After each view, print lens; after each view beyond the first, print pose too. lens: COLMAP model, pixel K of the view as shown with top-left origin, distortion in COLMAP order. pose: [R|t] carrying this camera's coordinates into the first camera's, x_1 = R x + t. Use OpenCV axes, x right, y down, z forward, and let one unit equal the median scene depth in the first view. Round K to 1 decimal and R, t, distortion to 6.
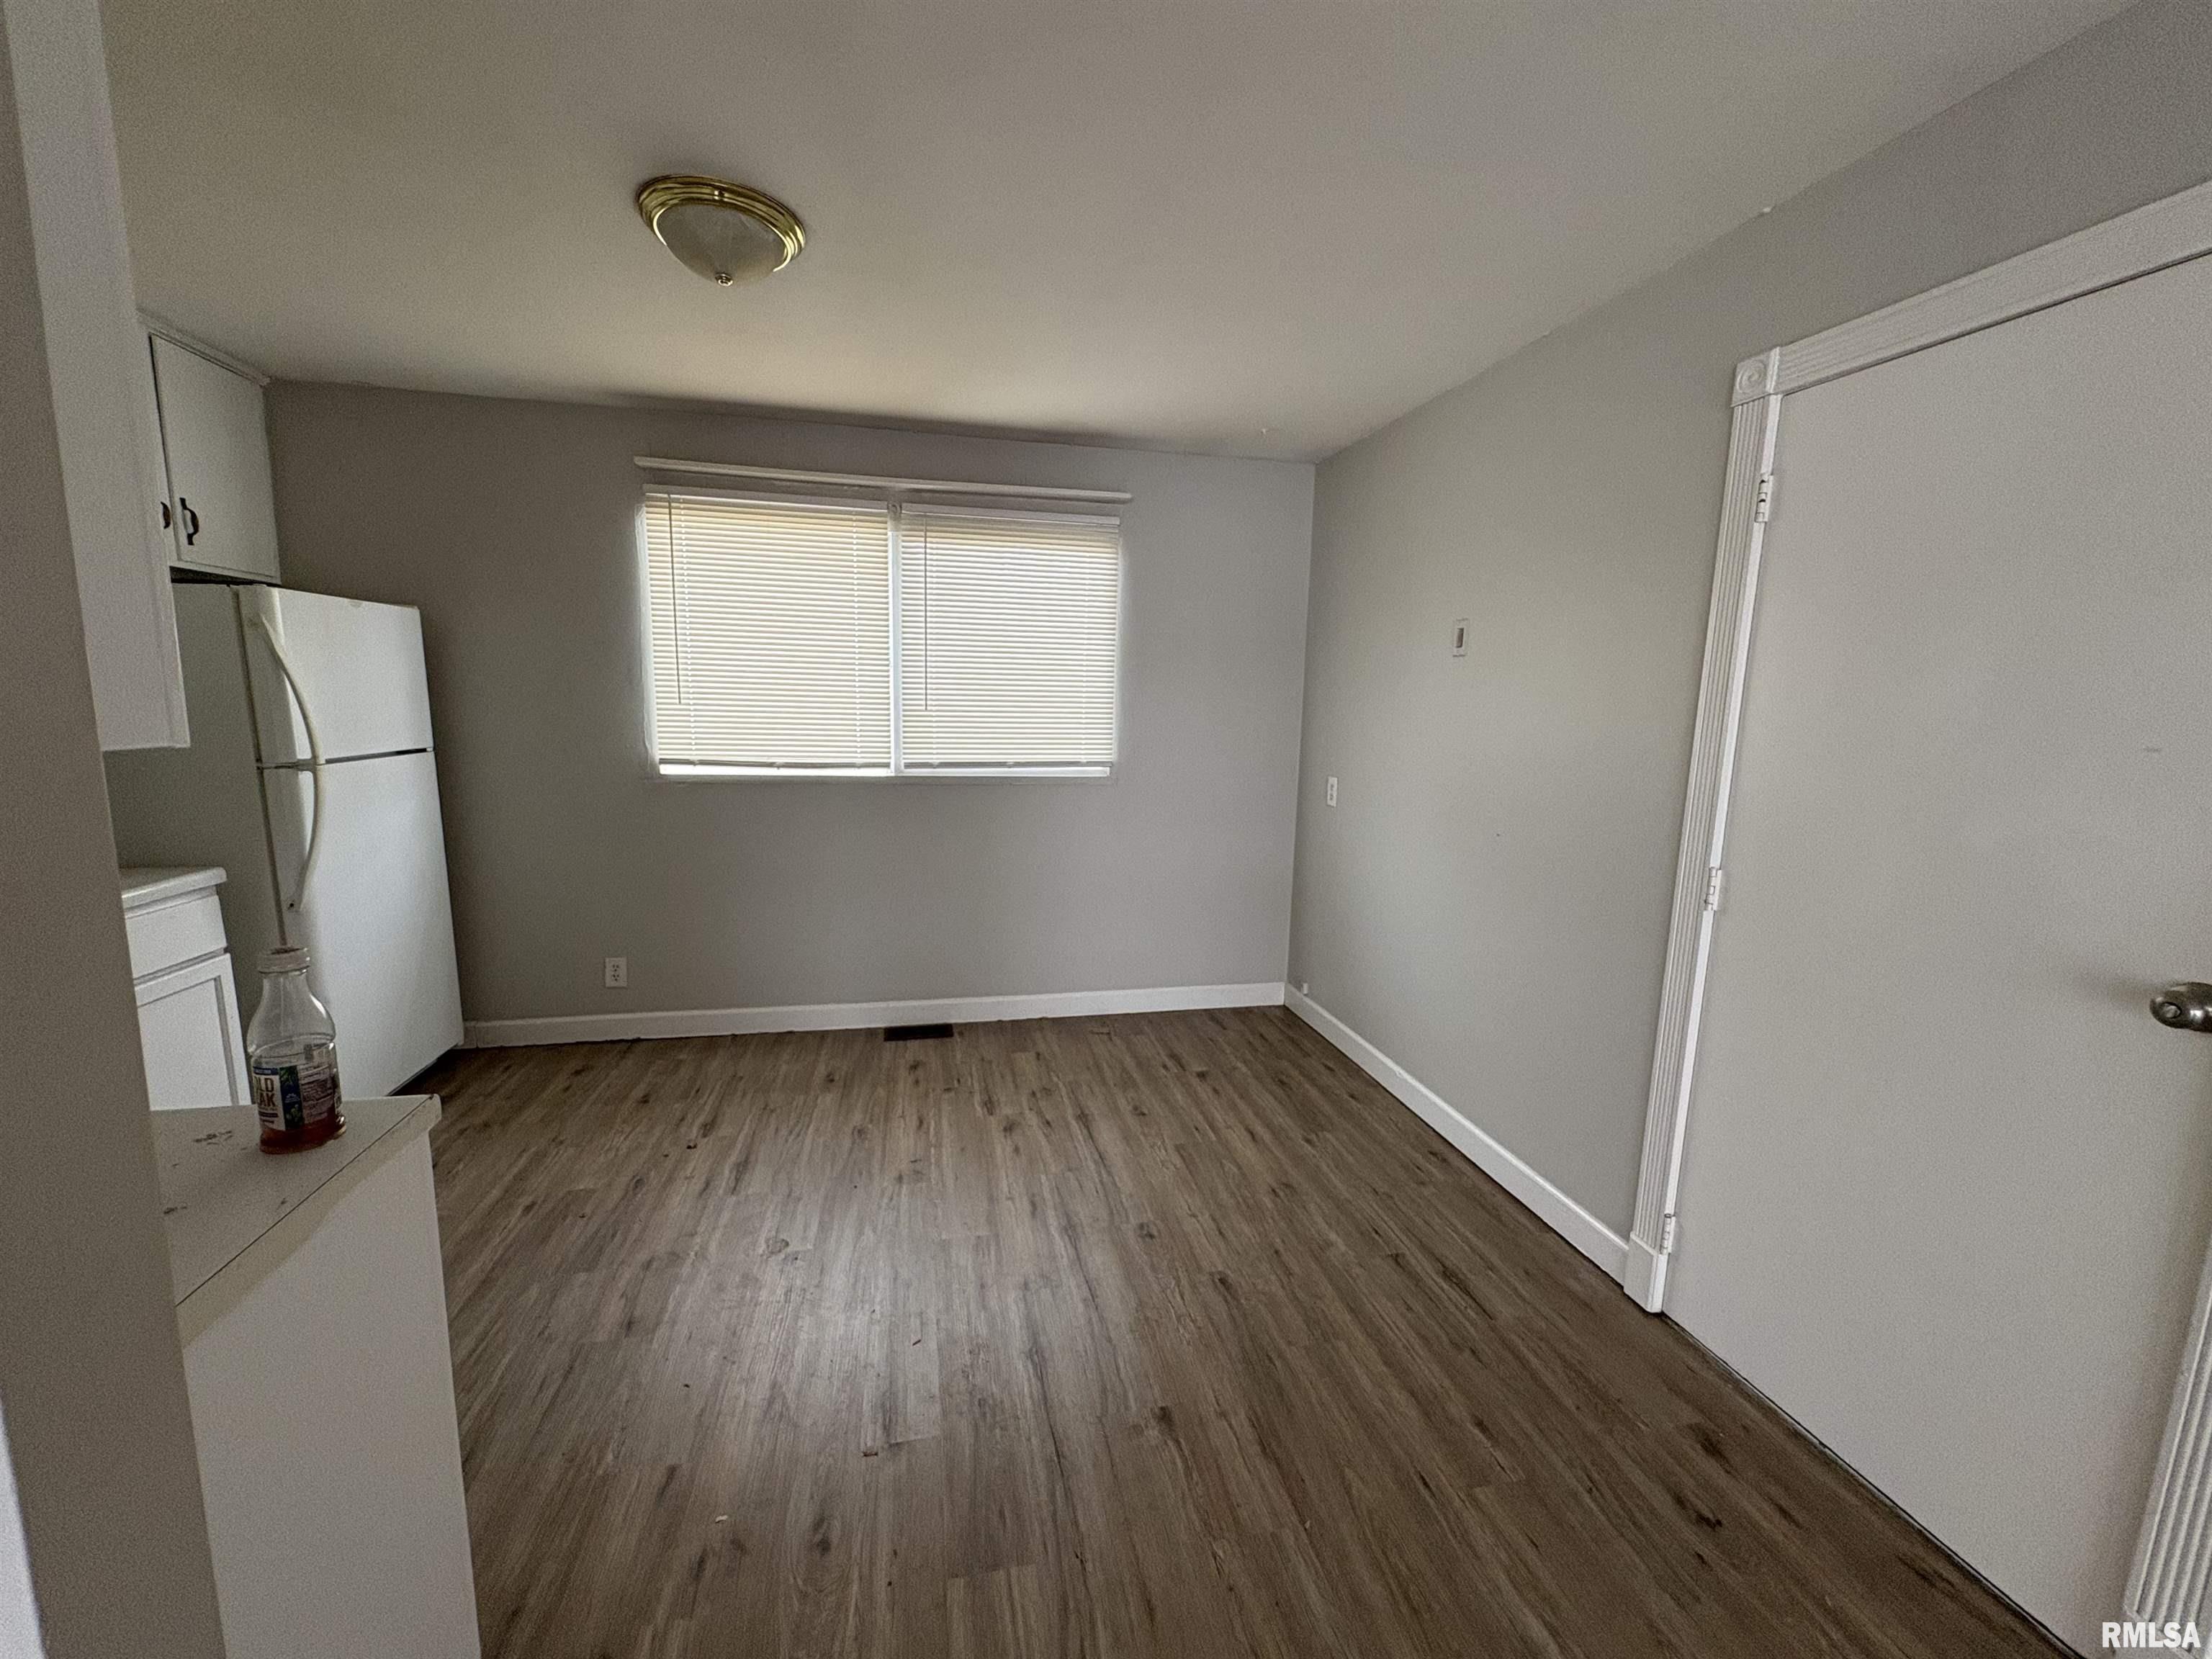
lens RADIAL K [[874.7, 0, 1102.0], [0, 874.7, 832.0], [0, 0, 1]] dist [-0.001625, 0.000267]
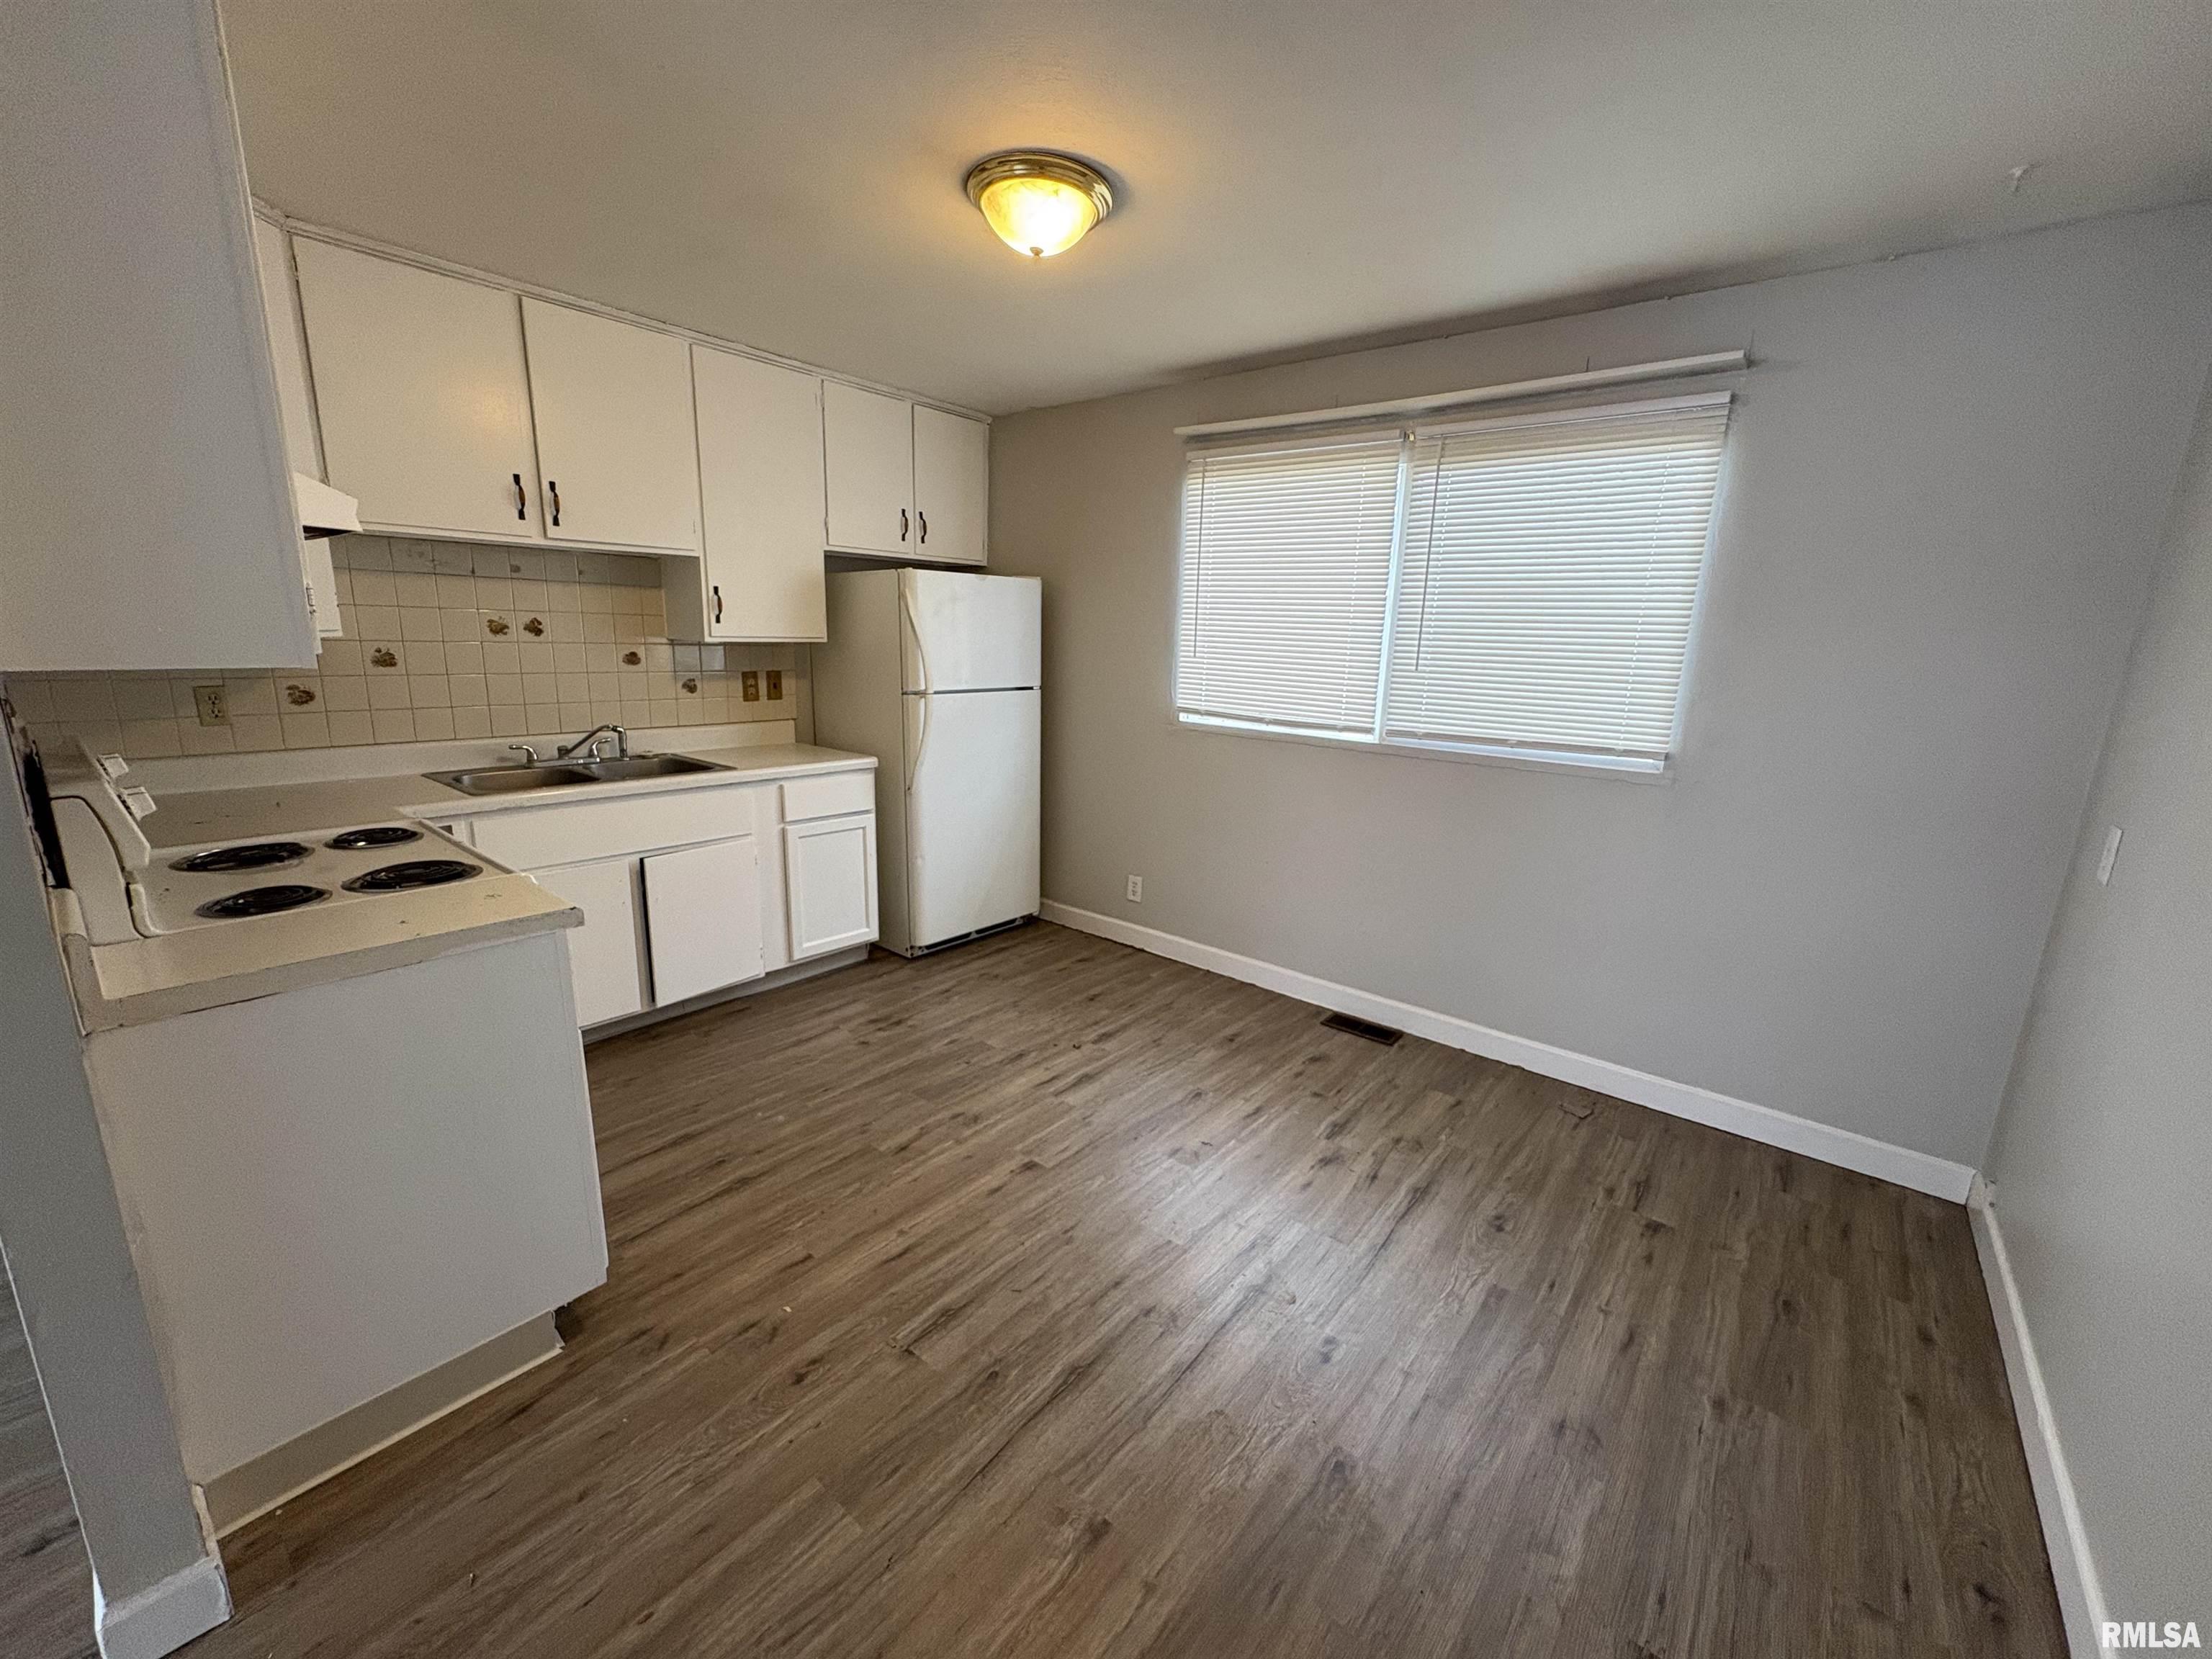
lens RADIAL K [[874.7, 0, 1106.0], [0, 874.7, 830.3], [0, 0, 1]] dist [-0.001625, 0.000267]
pose [[0.627742, 0.171080, -0.759389, 0.319023], [-0.135442, 0.984674, 0.109872, -0.041819], [0.766547, 0.033882, 0.641293, 0.243296]]
